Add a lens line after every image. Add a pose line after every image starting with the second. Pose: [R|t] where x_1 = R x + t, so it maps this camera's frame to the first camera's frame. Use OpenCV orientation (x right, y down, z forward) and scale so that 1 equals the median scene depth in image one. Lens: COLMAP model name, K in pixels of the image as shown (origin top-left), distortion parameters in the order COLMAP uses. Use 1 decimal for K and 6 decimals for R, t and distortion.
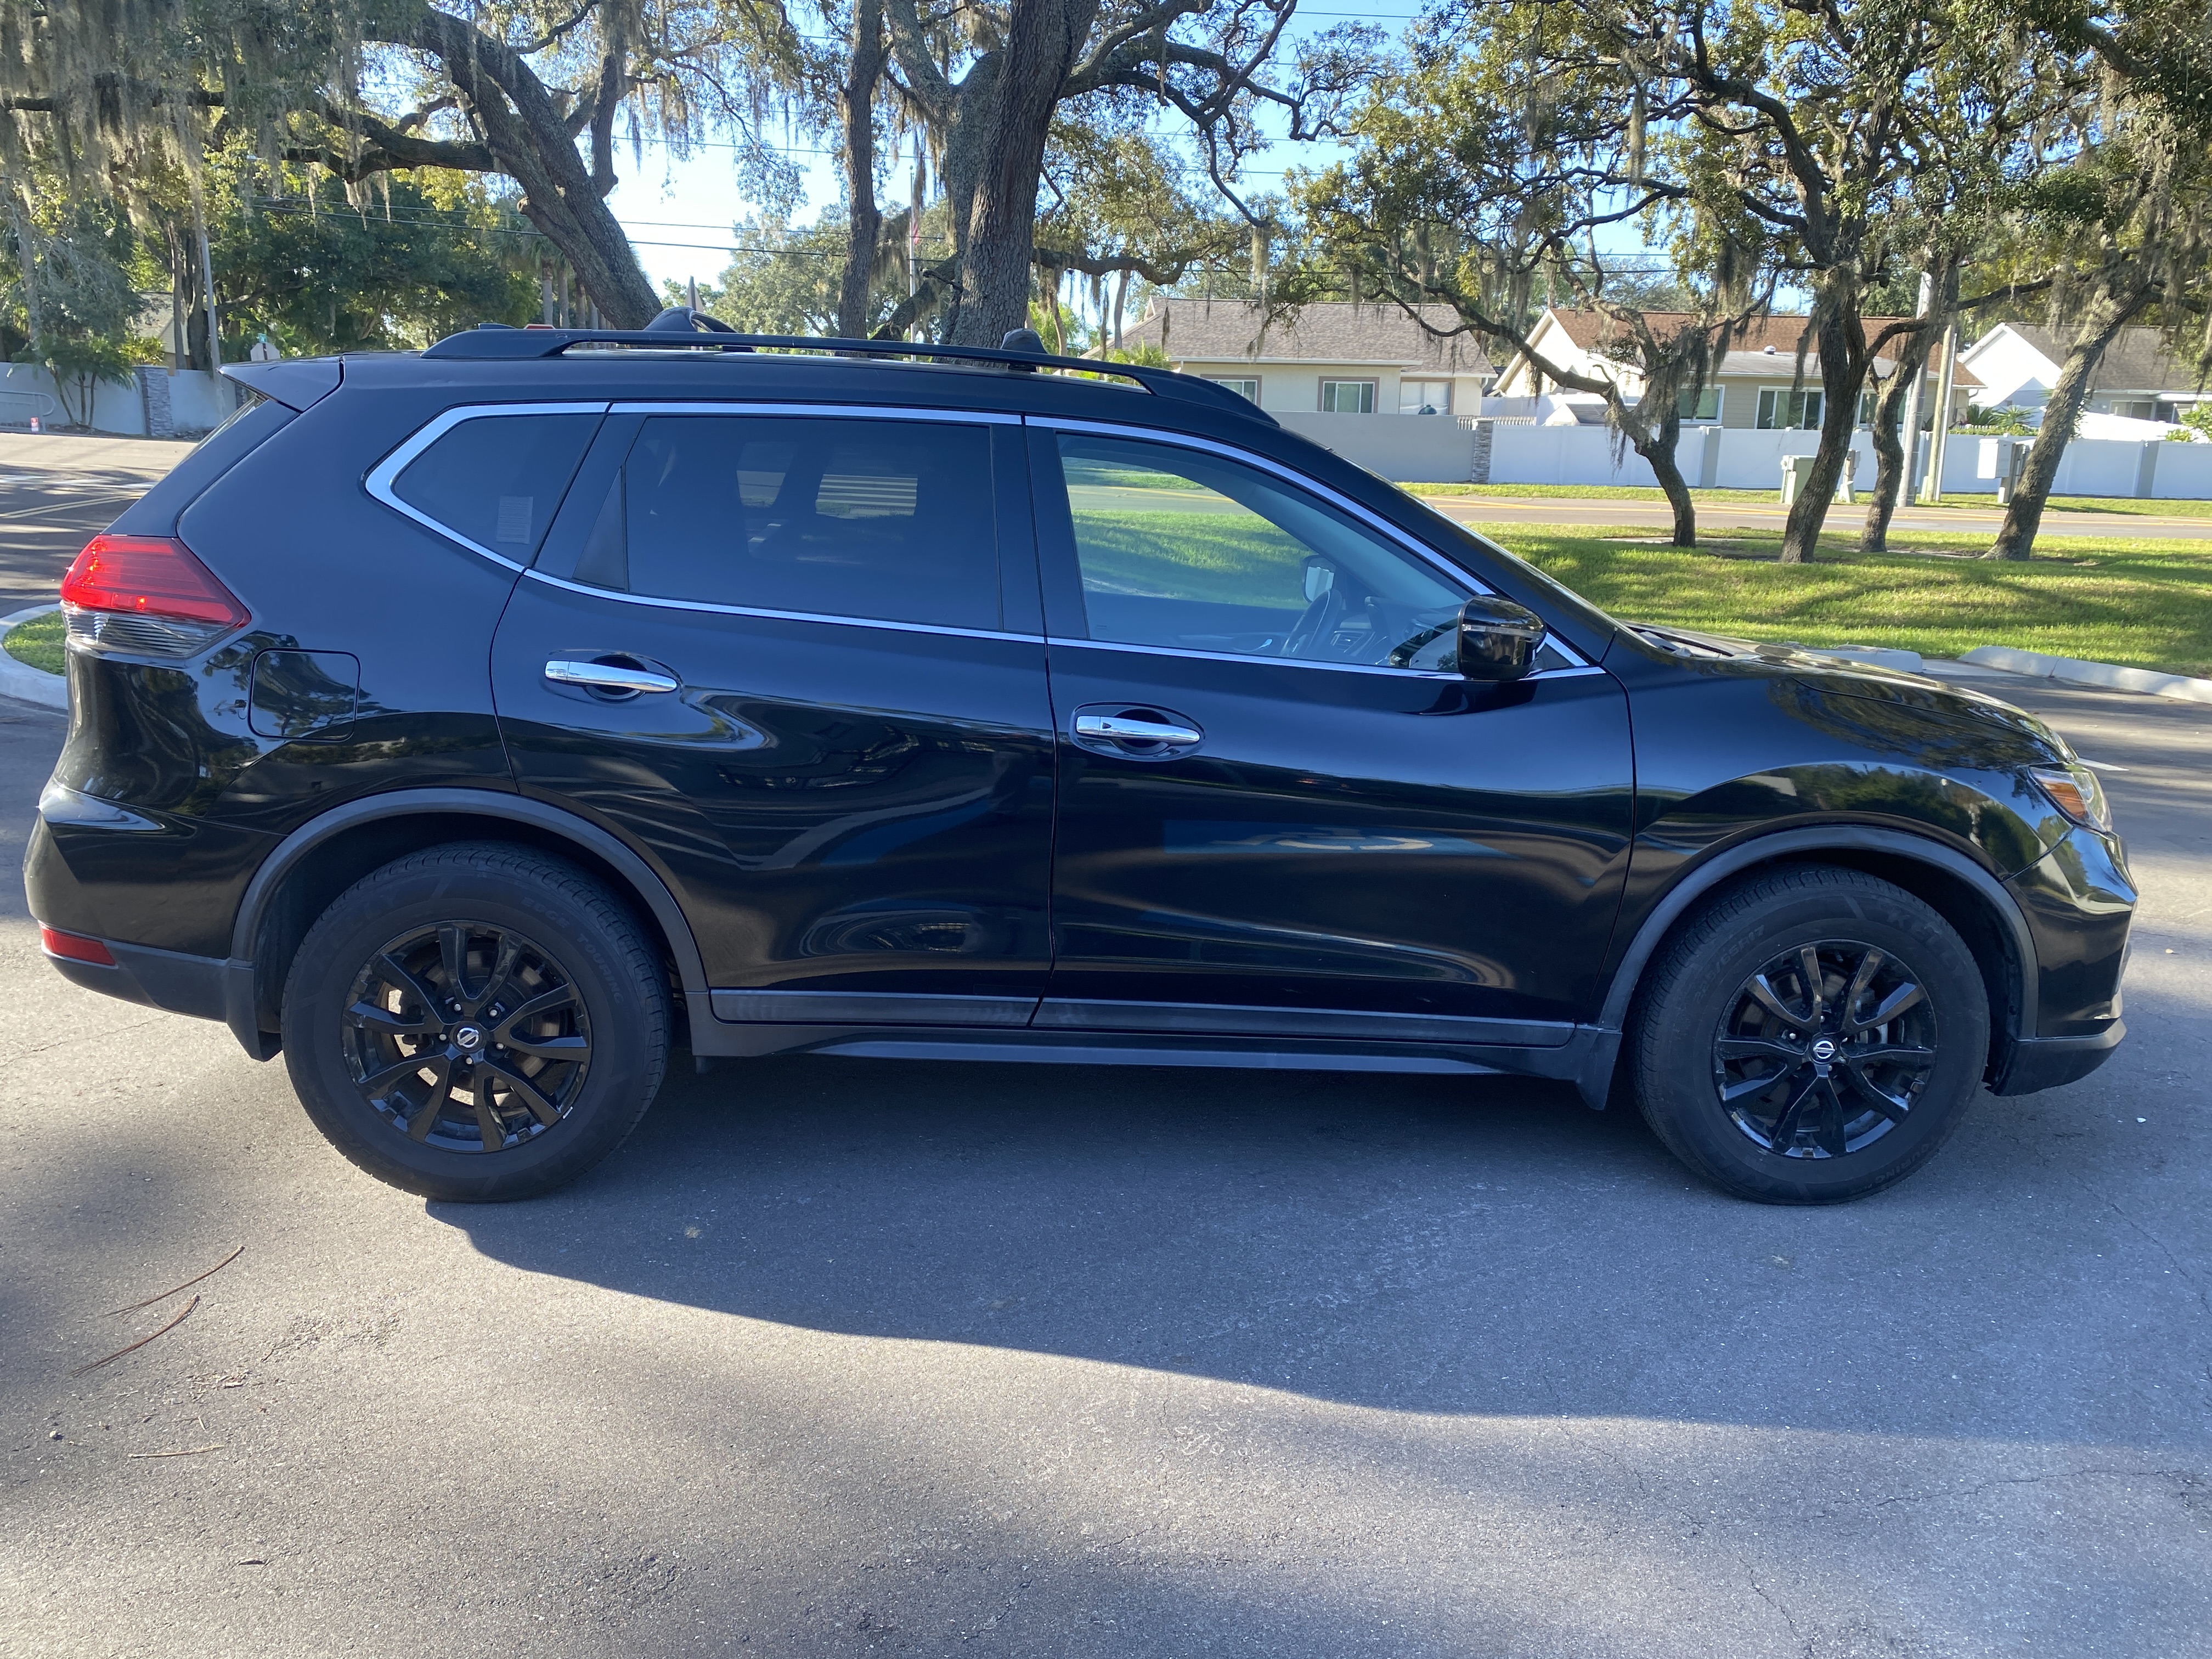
lens RADIAL K [[1707.3, 0, 1133.7], [0, 1707.3, 838.0], [0, 0, 1]] dist [-0.007955, -0.004512]
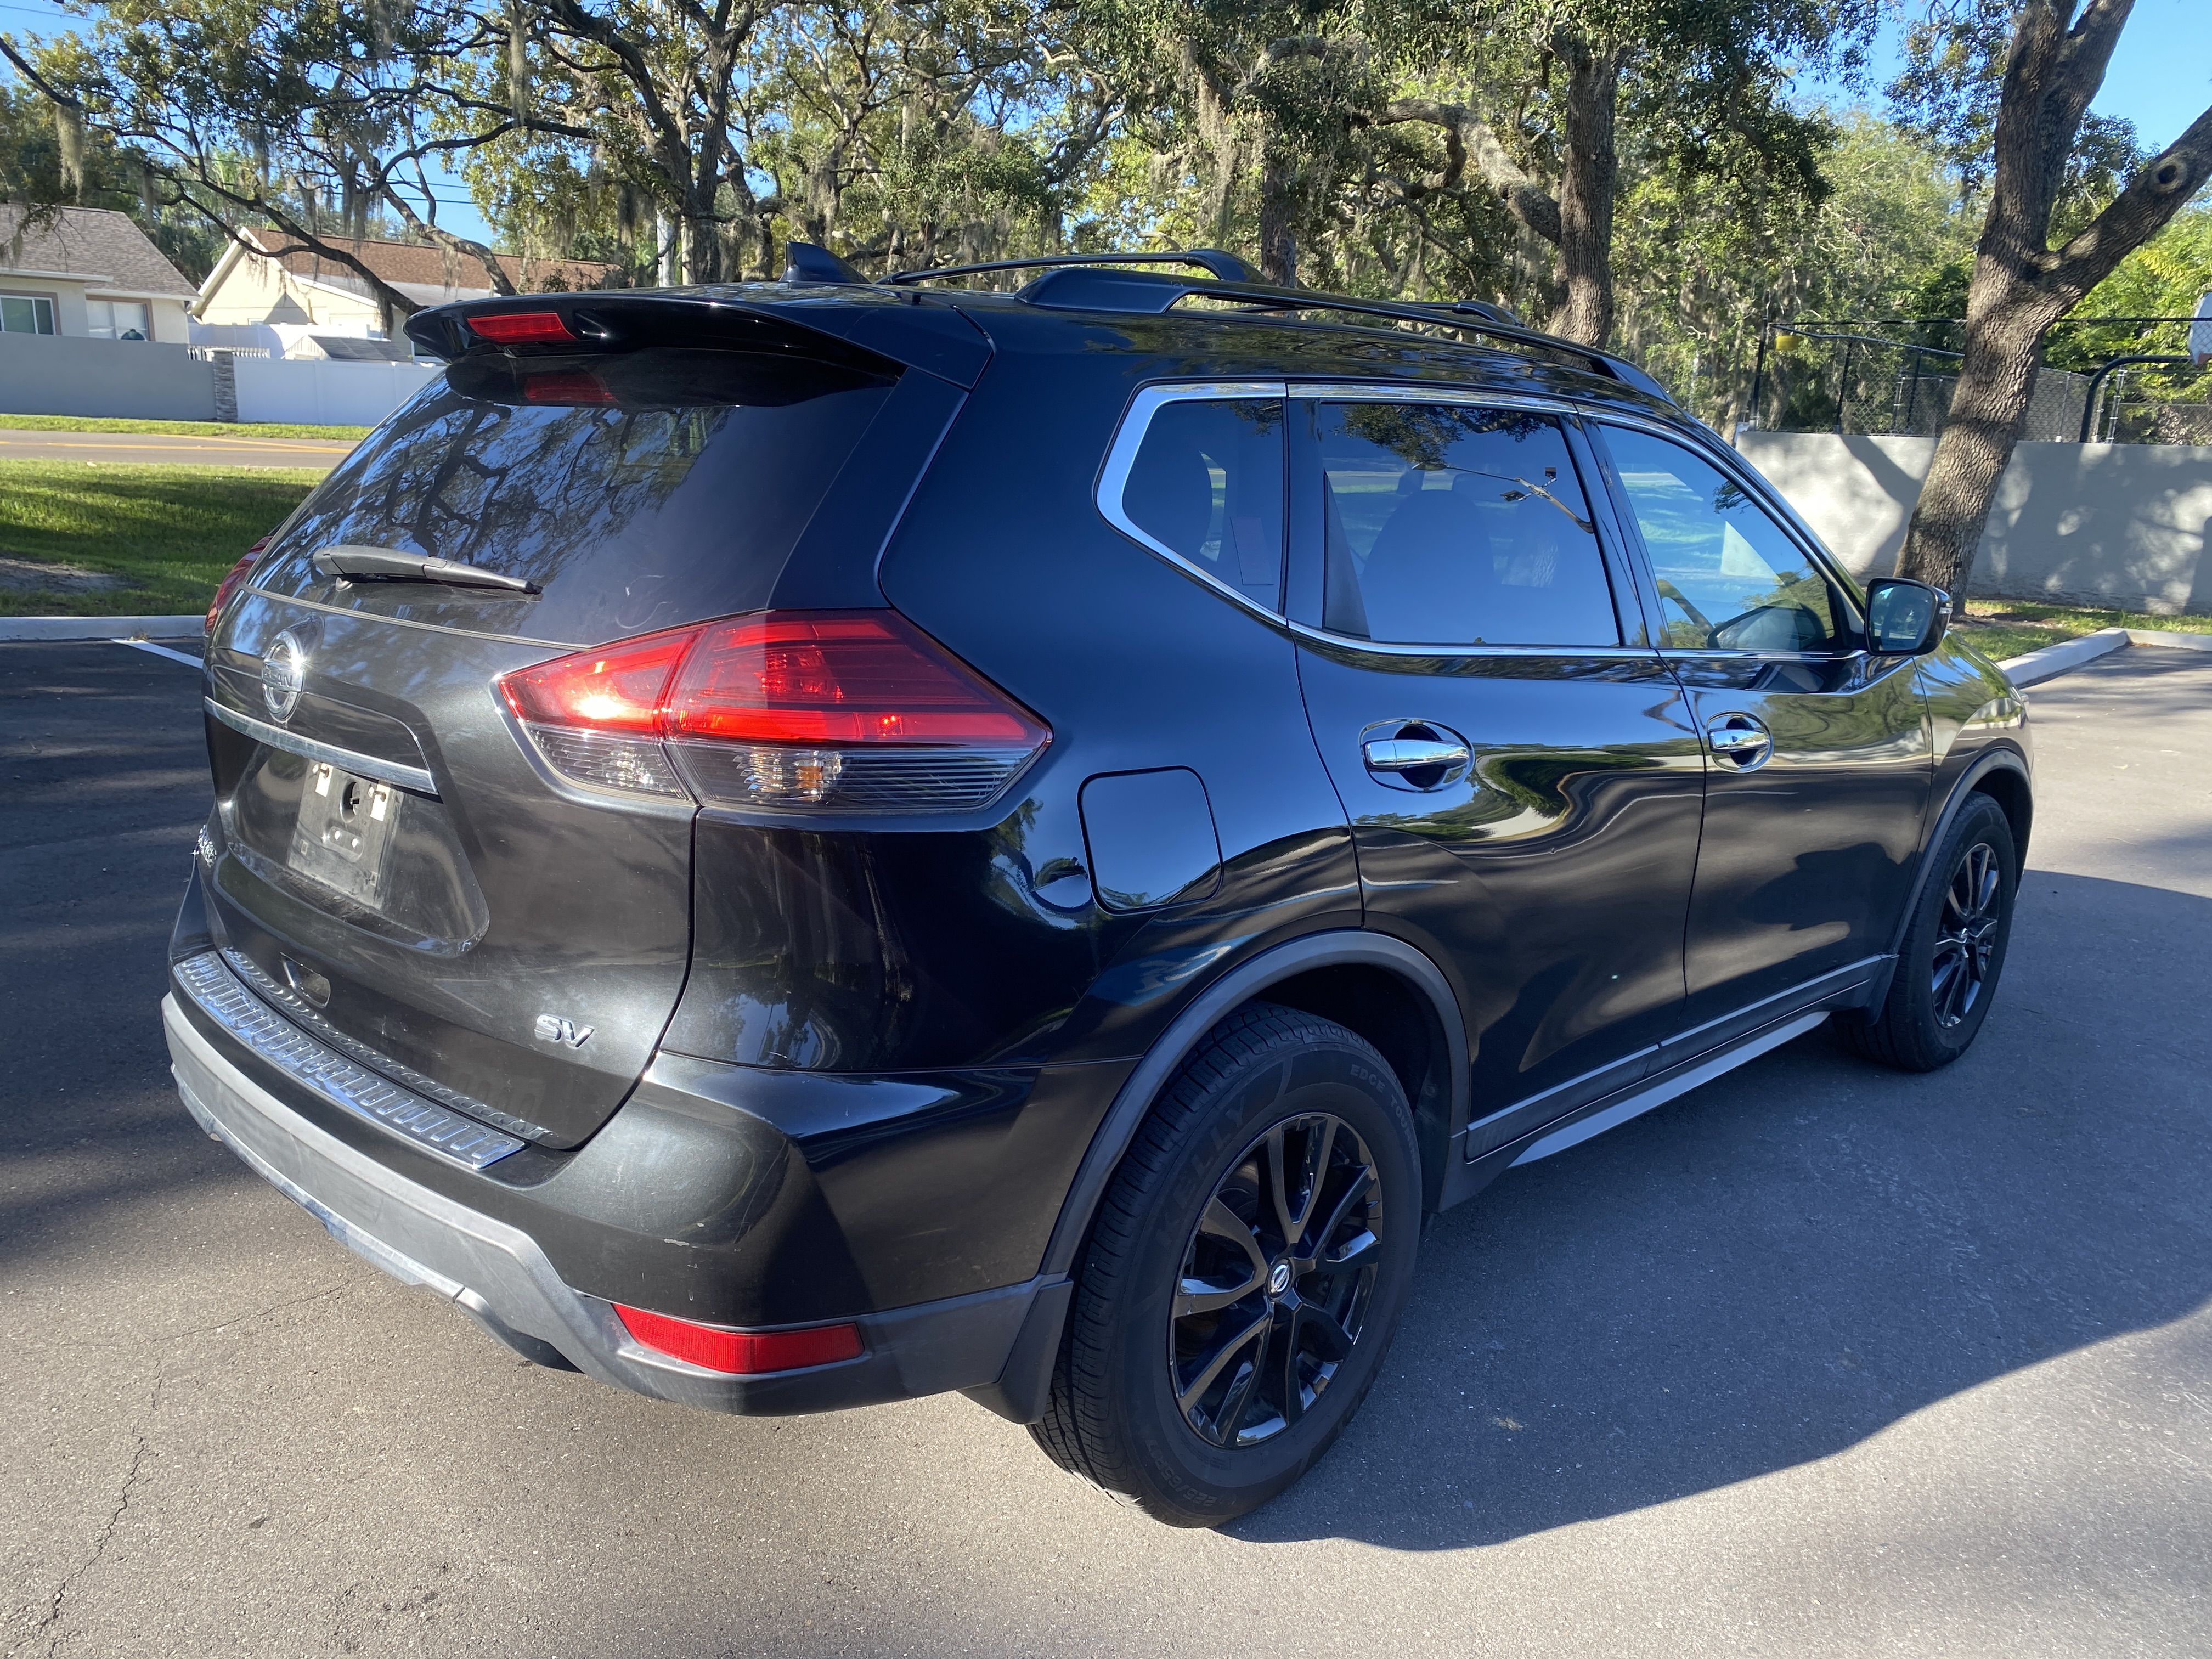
lens RADIAL K [[1699.0, 0, 1107.6], [0, 1699.0, 823.2], [0, 0, 1]] dist [0.003221, 0.003184]
pose [[0.740983, -0.143484, 0.656015, -0.114011], [0.125419, 0.989287, 0.074714, -0.017211], [-0.659708, 0.026915, 0.751040, 0.065677]]
